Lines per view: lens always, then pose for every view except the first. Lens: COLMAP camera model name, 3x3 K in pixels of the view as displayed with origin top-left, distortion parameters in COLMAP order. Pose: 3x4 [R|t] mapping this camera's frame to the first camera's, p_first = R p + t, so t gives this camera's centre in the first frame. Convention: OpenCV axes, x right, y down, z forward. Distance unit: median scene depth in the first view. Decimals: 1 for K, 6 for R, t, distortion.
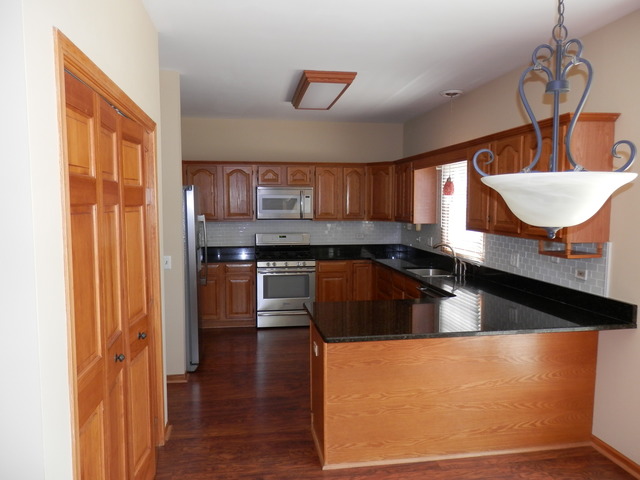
lens RADIAL K [[473.7, 0, 319.1], [0, 473.7, 240.3], [0, 0, 1]] dist [-0.001537, 0.010260]
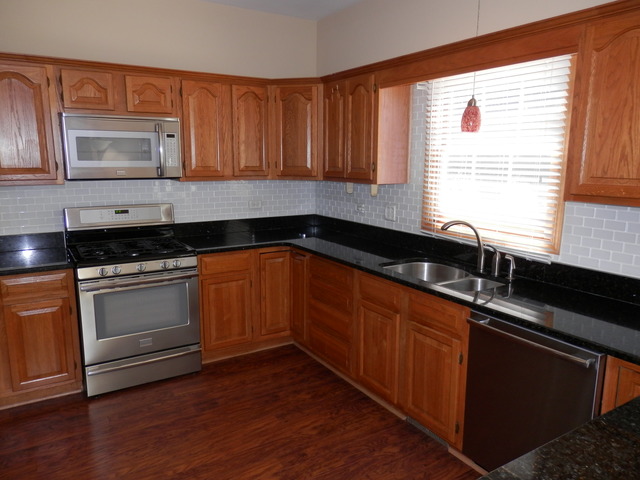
lens RADIAL K [[473.7, 0, 321.3], [0, 473.7, 241.1], [0, 0, 1]] dist [-0.001537, 0.010260]
pose [[0.919752, -0.066021, 0.386907, -0.082651], [0.027155, 0.994093, 0.105077, -0.025802], [-0.391559, -0.086138, 0.916113, 0.439620]]
